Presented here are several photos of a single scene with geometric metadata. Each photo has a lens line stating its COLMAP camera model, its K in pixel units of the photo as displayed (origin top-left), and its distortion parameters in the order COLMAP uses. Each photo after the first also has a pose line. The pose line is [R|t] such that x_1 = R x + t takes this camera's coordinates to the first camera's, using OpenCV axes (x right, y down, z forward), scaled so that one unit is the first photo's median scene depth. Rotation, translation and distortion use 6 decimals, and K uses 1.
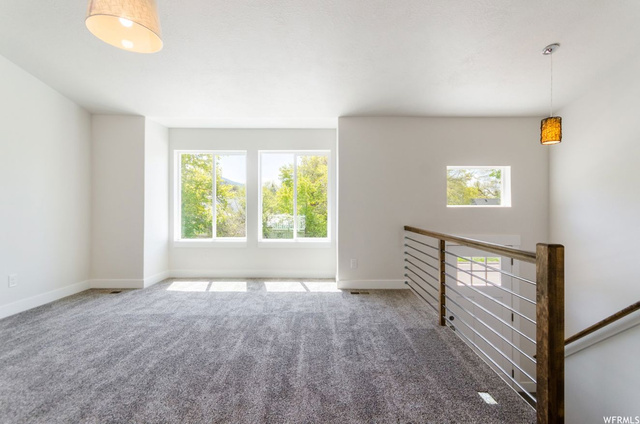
lens RADIAL K [[283.7, 0, 321.8], [0, 283.7, 207.6], [0, 0, 1]] dist [0.011855, -0.000381]
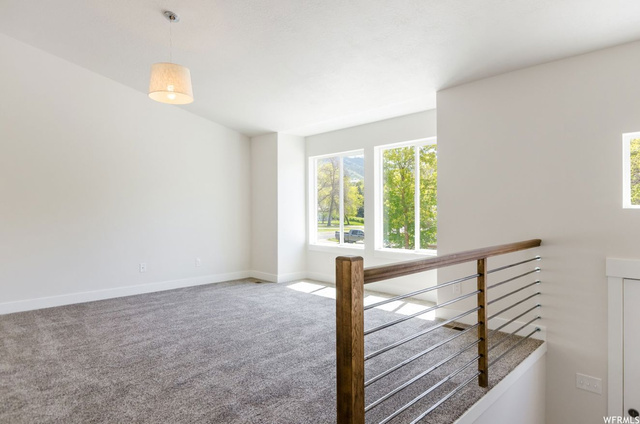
lens RADIAL K [[367.0, 0, 320.0], [0, 367.0, 212.0], [0, 0, 1]] dist [-0.000985, -0.000204]
pose [[0.708606, -0.006020, -0.705578, 0.551934], [0.002856, 0.999980, -0.005664, 0.008651], [0.705598, 0.001999, 0.708609, 0.089550]]
